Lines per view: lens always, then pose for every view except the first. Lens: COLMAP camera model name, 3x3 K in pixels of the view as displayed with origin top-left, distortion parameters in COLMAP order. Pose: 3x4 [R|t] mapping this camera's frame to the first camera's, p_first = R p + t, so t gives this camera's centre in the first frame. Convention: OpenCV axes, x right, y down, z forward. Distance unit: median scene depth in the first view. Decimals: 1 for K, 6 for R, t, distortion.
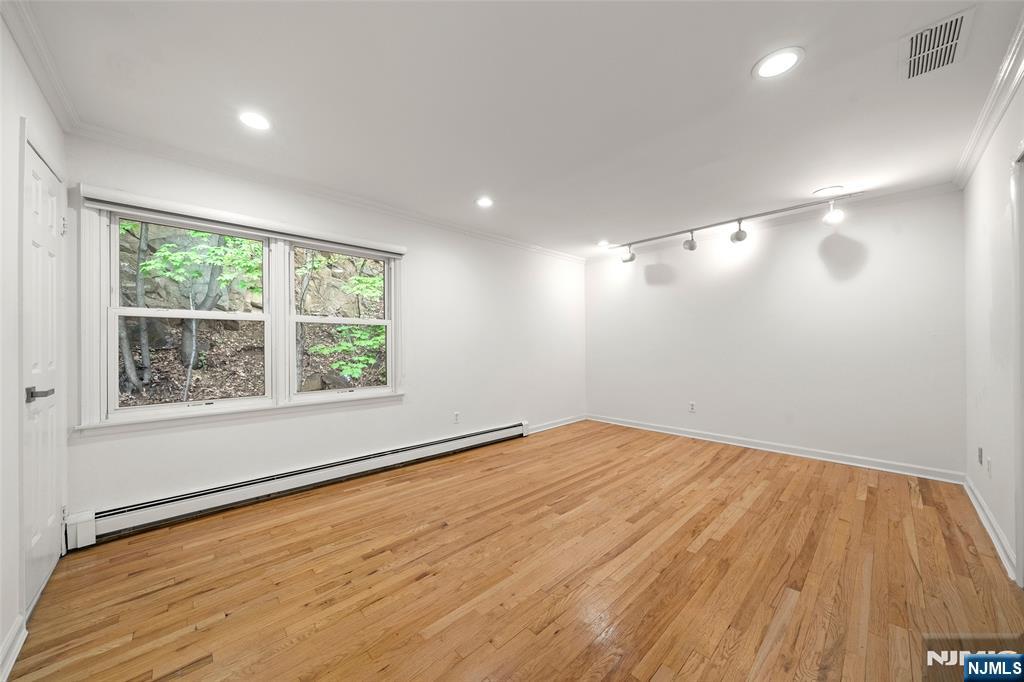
lens RADIAL K [[360.5, 0, 511.1], [0, 360.5, 343.0], [0, 0, 1]] dist [-0.004790, 0.000156]
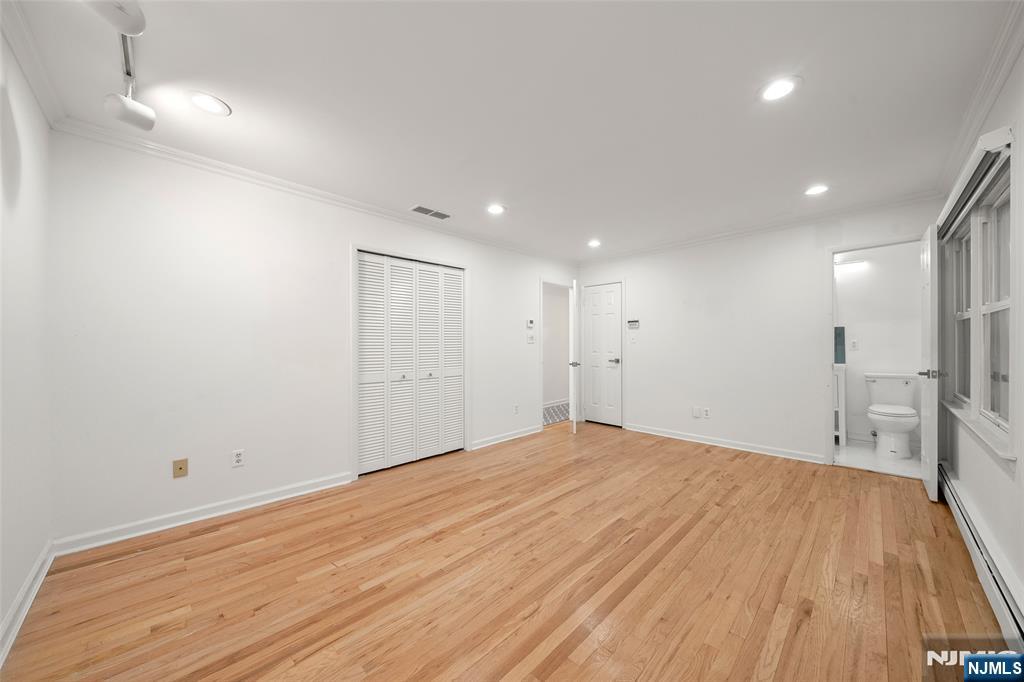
lens RADIAL K [[360.5, 0, 512.8], [0, 360.5, 344.1], [0, 0, 1]] dist [-0.004790, 0.000156]
pose [[-0.999729, 0.008906, -0.021493, 0.451748], [0.008932, 0.999959, -0.001125, -0.005844], [0.021482, -0.001317, -0.999768, 1.983007]]
